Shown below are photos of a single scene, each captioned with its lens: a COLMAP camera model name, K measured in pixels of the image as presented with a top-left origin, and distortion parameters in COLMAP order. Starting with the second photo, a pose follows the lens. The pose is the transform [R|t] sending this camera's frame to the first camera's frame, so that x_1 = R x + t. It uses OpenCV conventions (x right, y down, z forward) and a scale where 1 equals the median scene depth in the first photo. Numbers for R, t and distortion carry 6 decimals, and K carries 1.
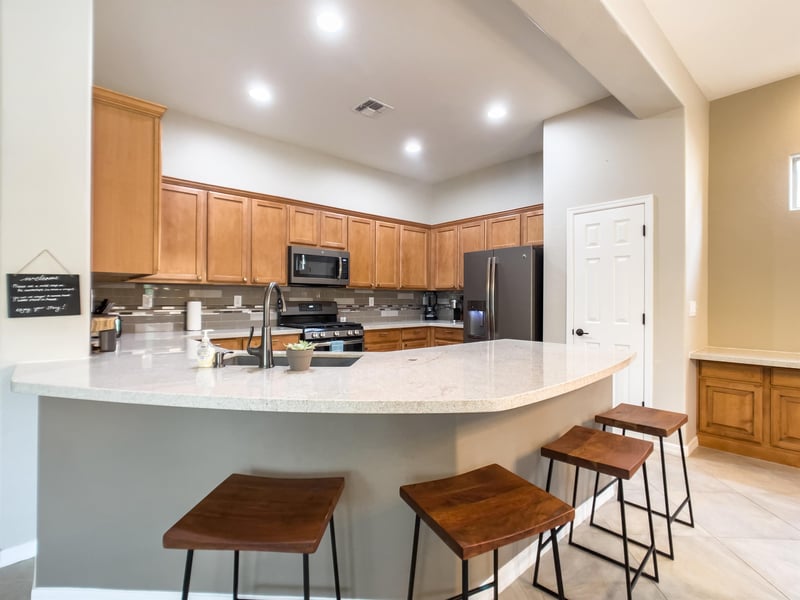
lens RADIAL K [[387.0, 0, 400.3], [0, 387.0, 299.9], [0, 0, 1]] dist [0.000288, 0.000037]
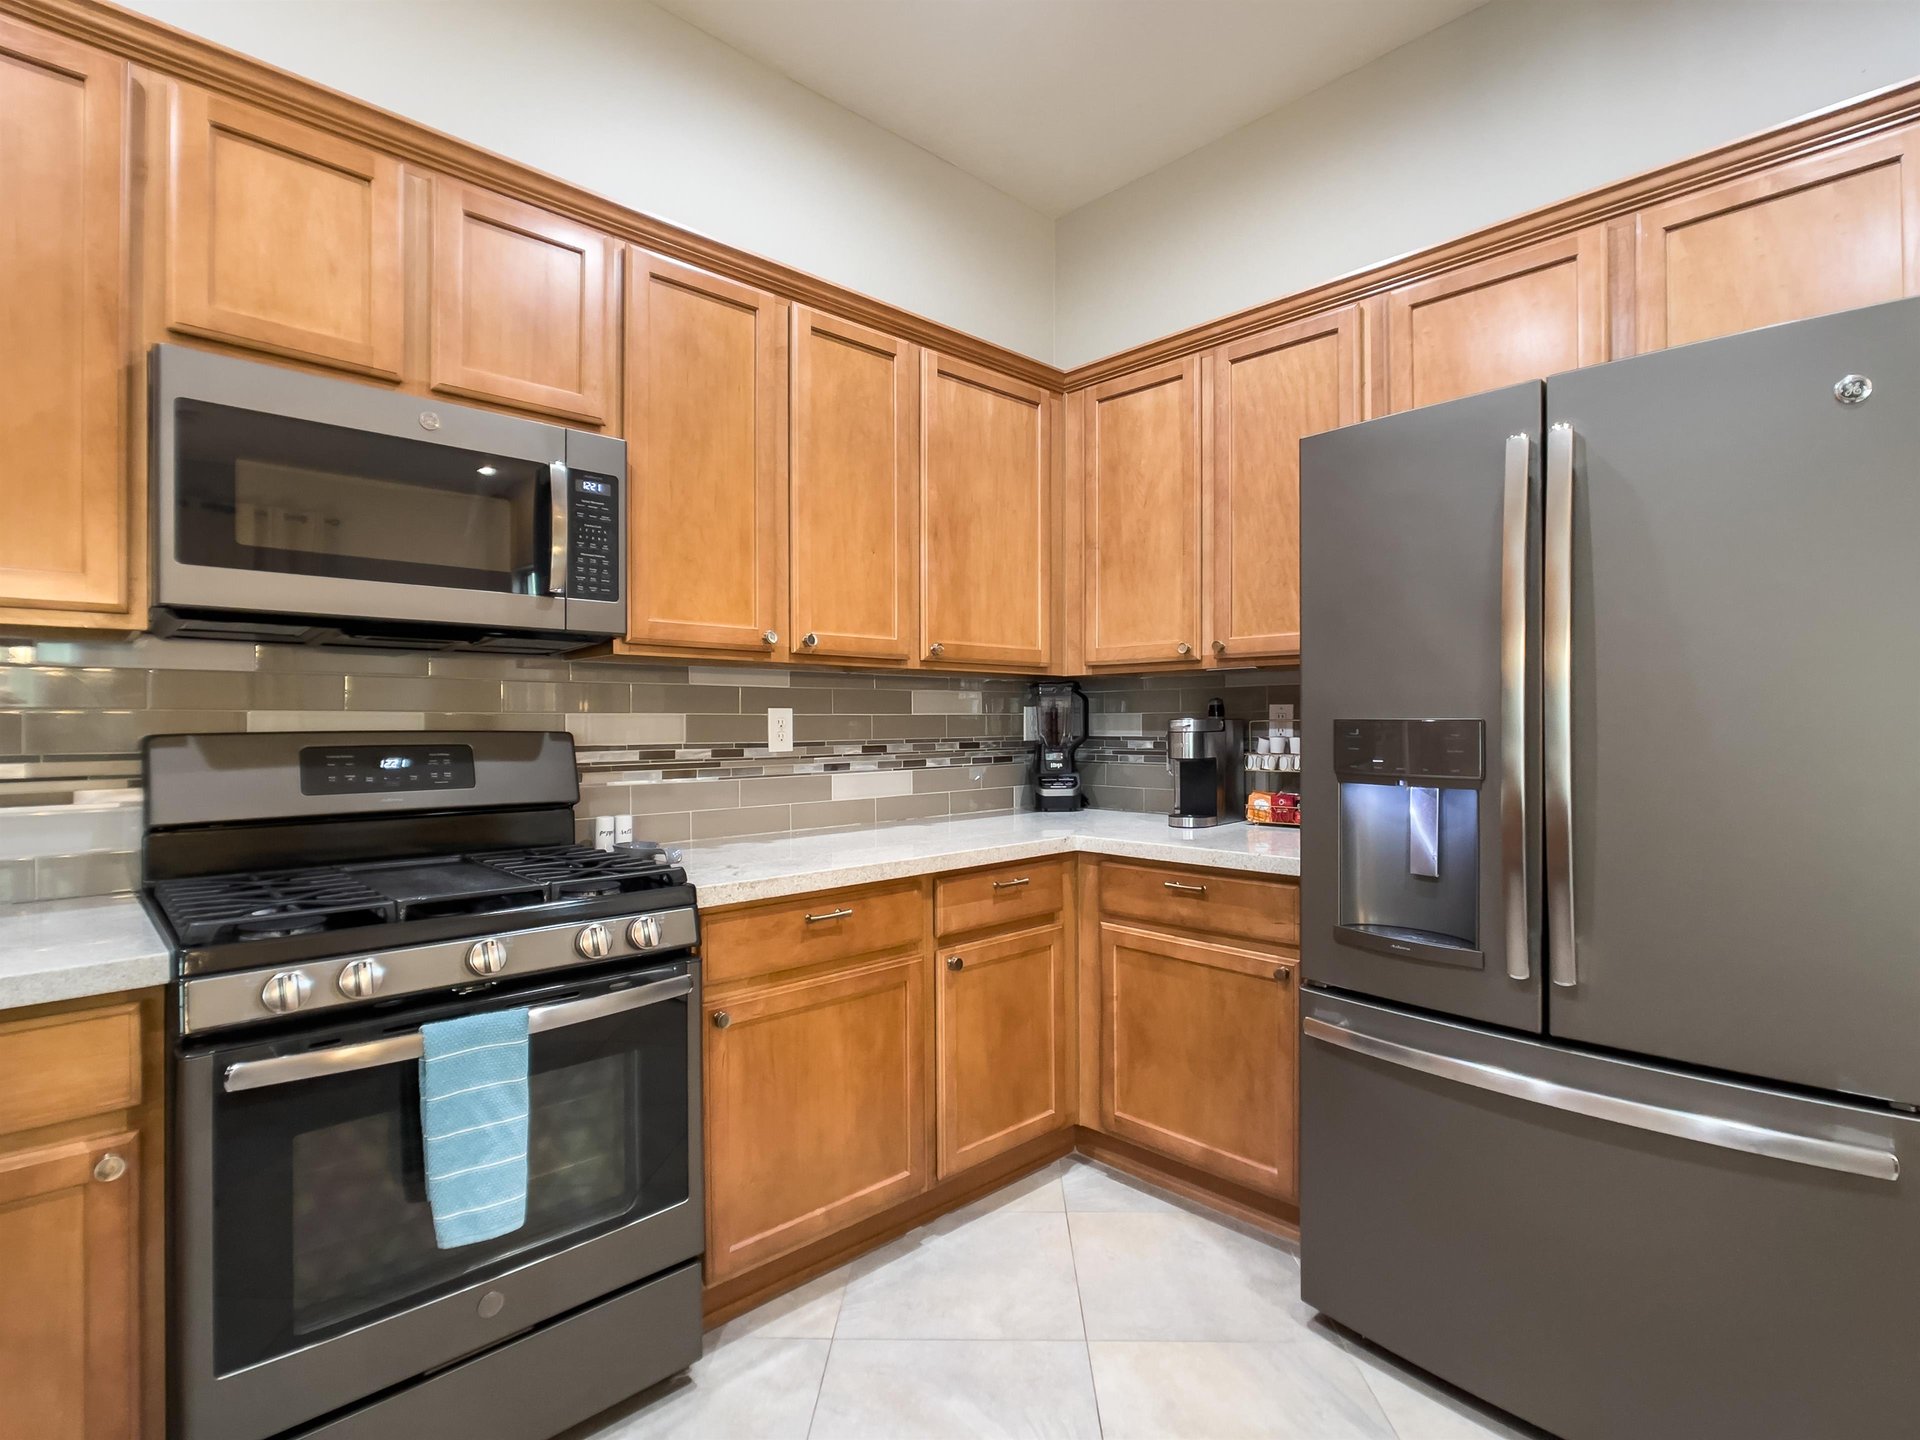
lens RADIAL K [[940.3, 0, 956.5], [0, 940.3, 722.1], [0, 0, 1]] dist [-0.011212, 0.006283]
pose [[0.999202, -0.006526, 0.039397, -0.002150], [0.006465, 0.999978, 0.001690, 0.000466], [-0.039407, -0.001434, 0.999222, 0.521275]]
